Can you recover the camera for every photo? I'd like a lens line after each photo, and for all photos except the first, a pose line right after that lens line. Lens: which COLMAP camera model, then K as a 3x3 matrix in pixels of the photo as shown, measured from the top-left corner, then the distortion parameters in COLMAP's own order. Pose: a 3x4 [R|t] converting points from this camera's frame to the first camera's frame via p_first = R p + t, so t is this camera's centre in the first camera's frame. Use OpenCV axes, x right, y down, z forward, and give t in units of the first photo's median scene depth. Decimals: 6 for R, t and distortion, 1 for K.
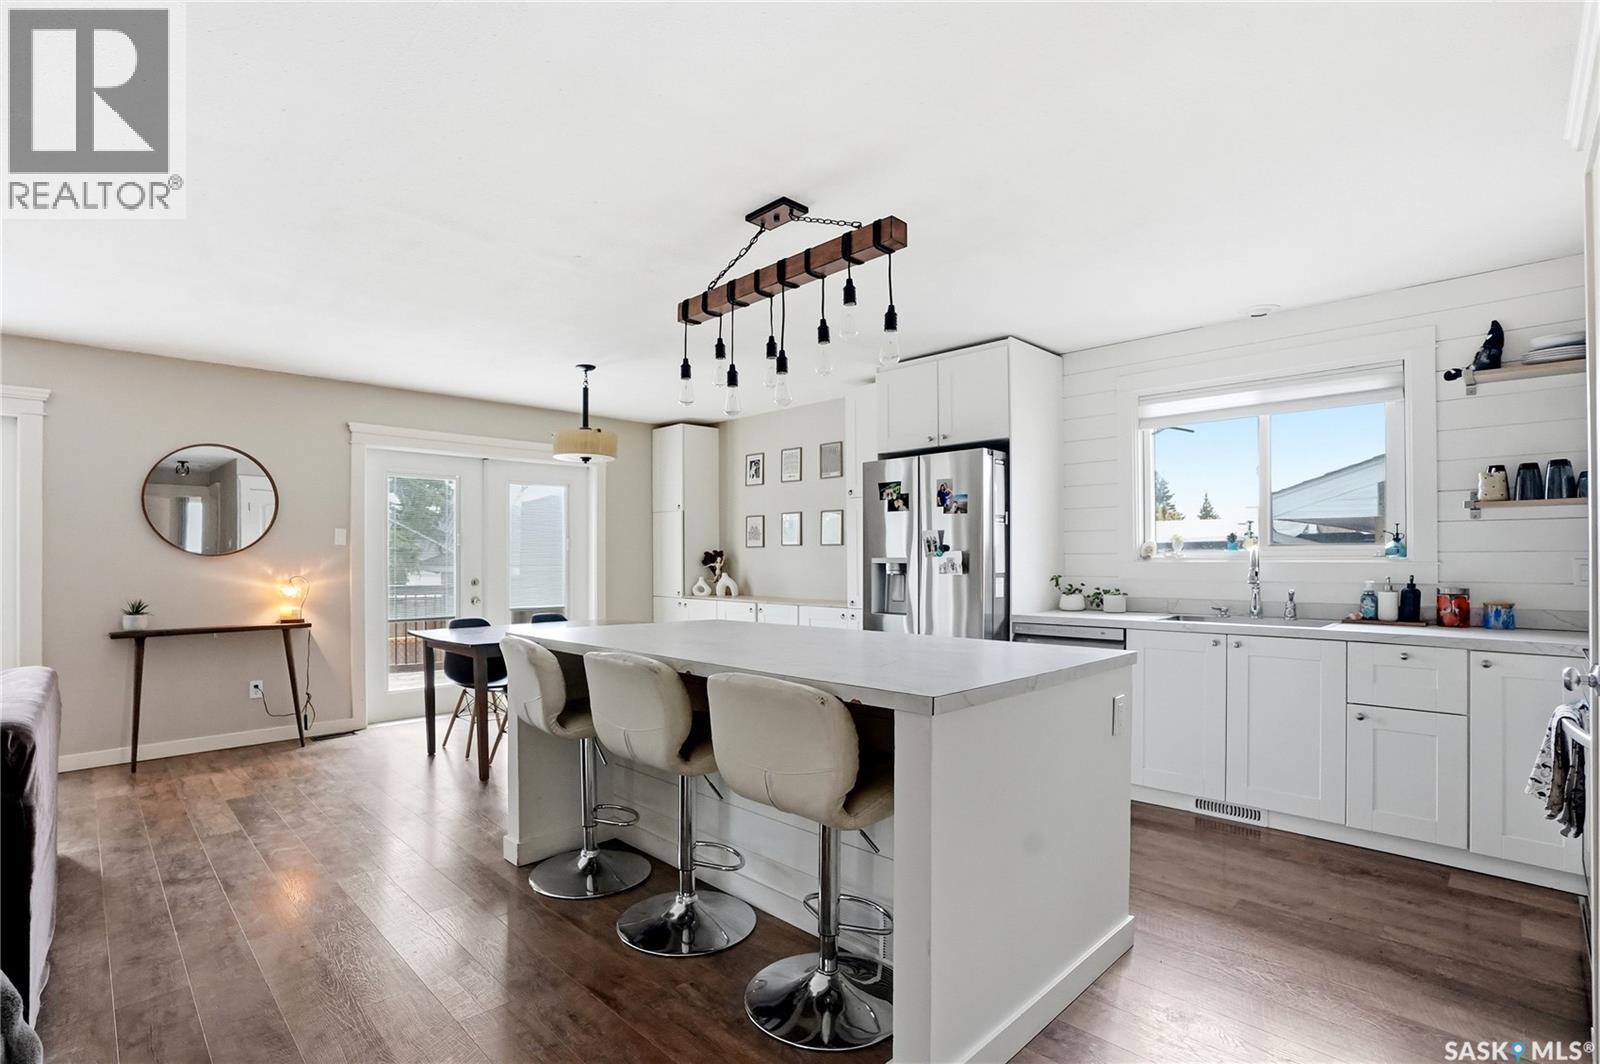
lens RADIAL K [[768.6, 0, 789.3], [0, 768.6, 561.5], [0, 0, 1]] dist [-0.055762, 0.020191]
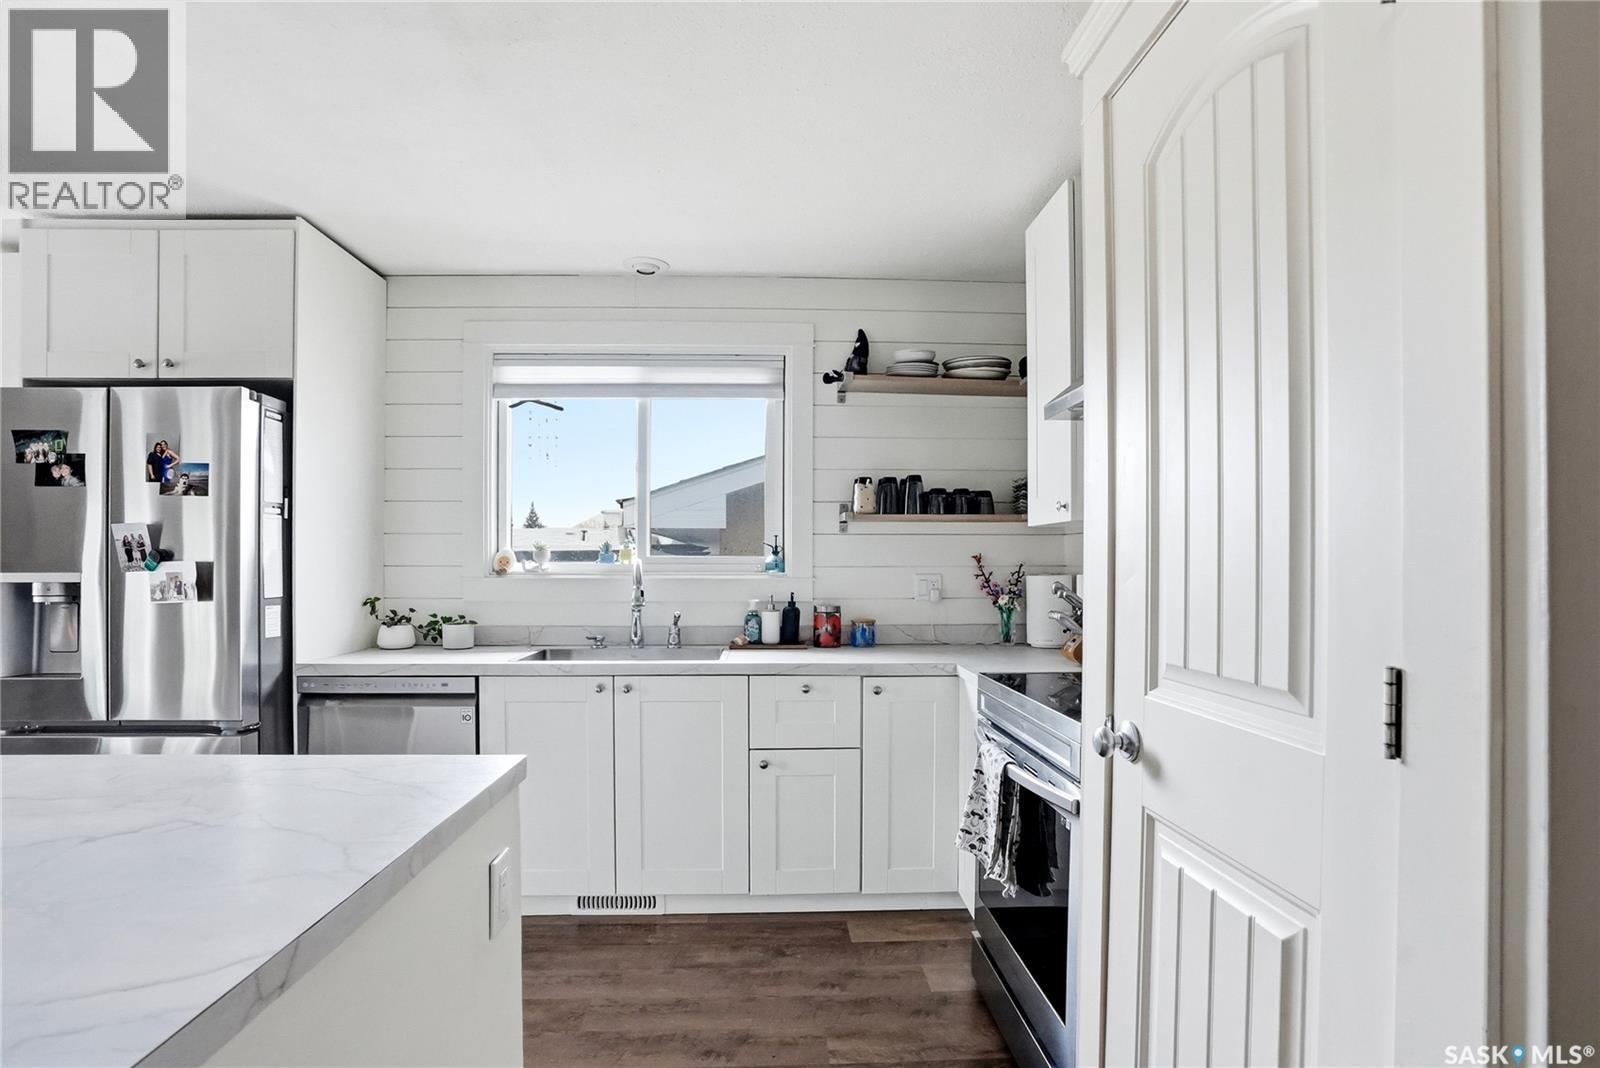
lens RADIAL K [[793.5, 0, 806.2], [0, 793.5, 568.9], [0, 0, 1]] dist [-0.071781, 0.026242]
pose [[0.667448, 0.000863, 0.744656, 0.101354], [0.000811, 0.999998, -0.001886, -0.006567], [-0.744656, 0.001862, 0.667446, 0.274487]]
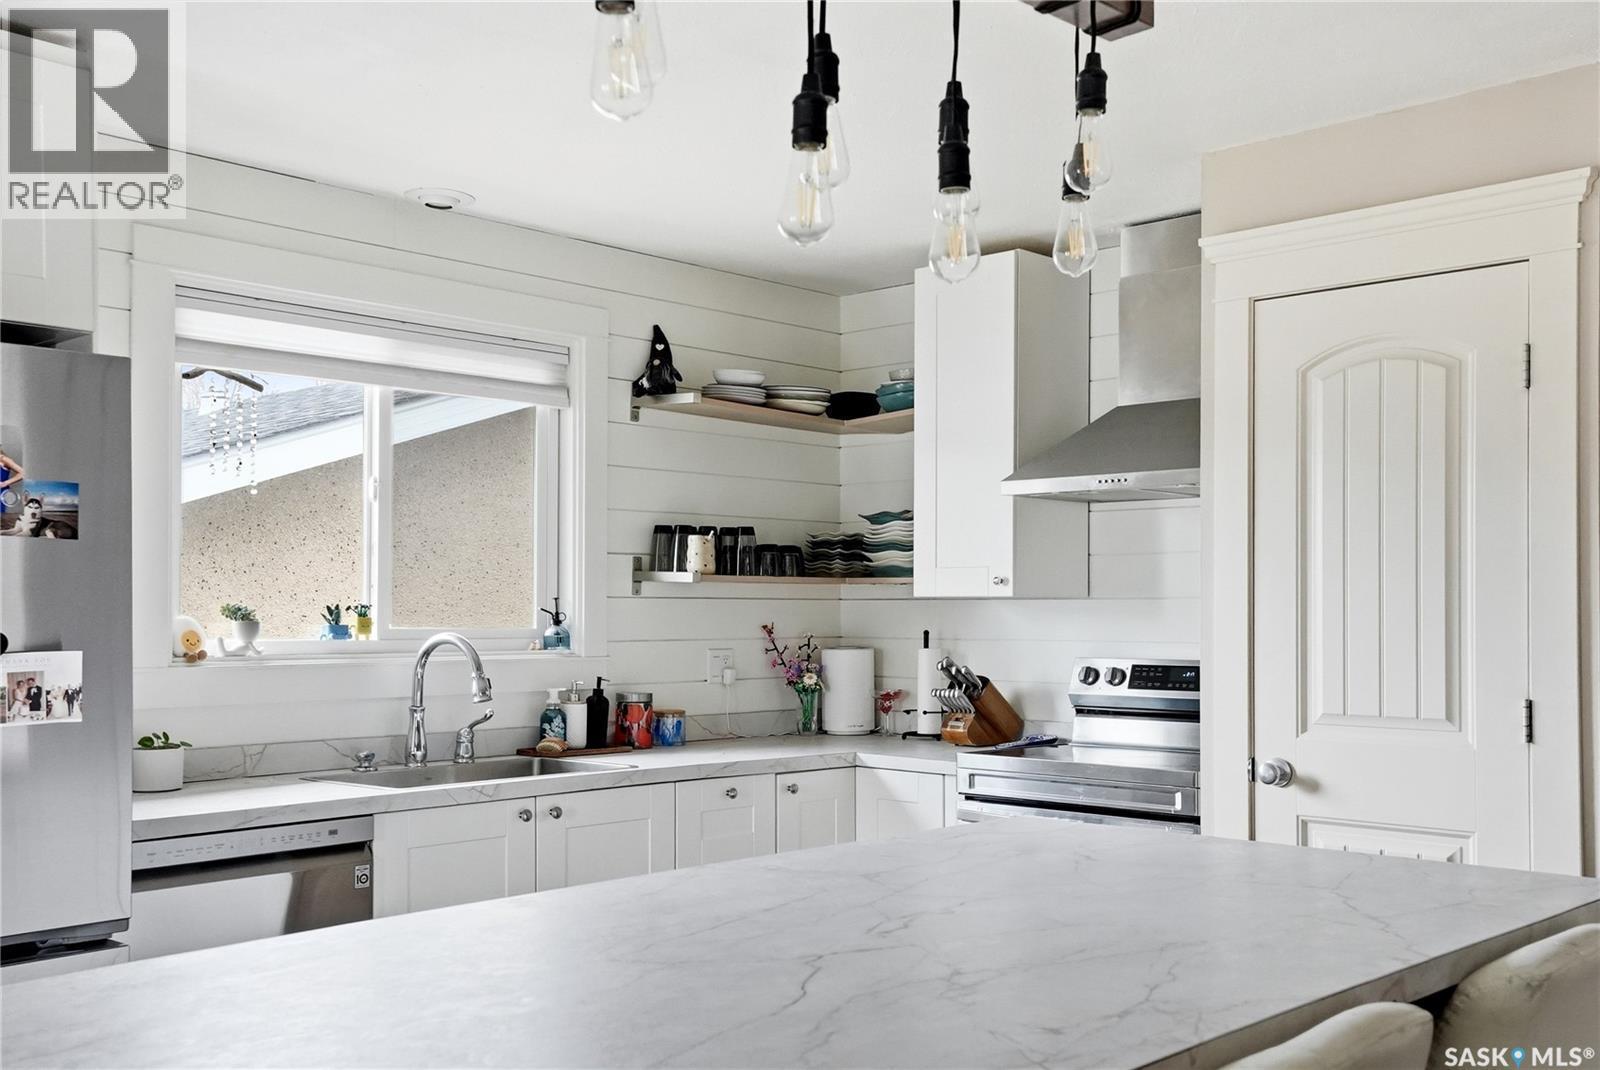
lens RADIAL K [[1574.3, 0, 801.4], [0, 1574.3, 622.9], [0, 0, 1]] dist [0.019449, 0.005525]
pose [[-0.032786, -0.002446, 0.999459, -0.465232], [0.004606, 0.999986, 0.002598, -0.026086], [-0.999452, 0.004688, -0.032775, 0.691527]]
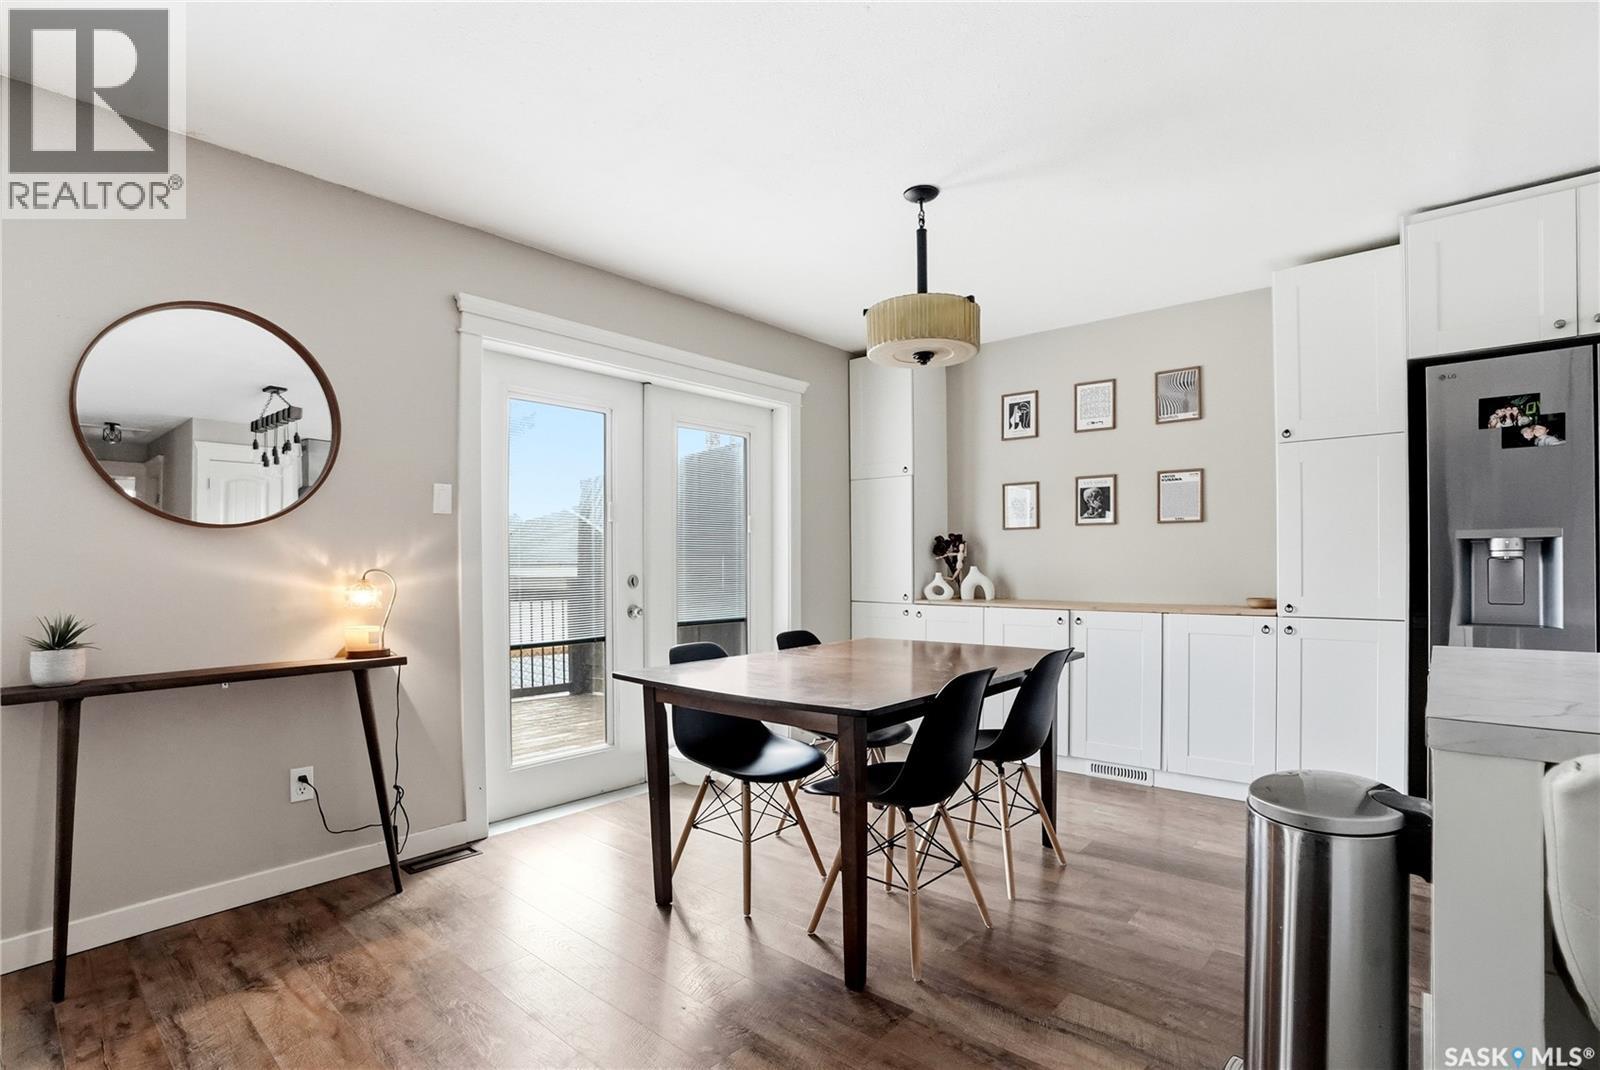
lens RADIAL K [[768.6, 0, 789.3], [0, 768.6, 564.5], [0, 0, 1]] dist [-0.055762, 0.020191]
pose [[0.997468, -0.004035, 0.070998, -0.472279], [0.004127, 0.999991, -0.001142, 0.021437], [-0.070992, 0.001433, 0.997476, 0.522891]]
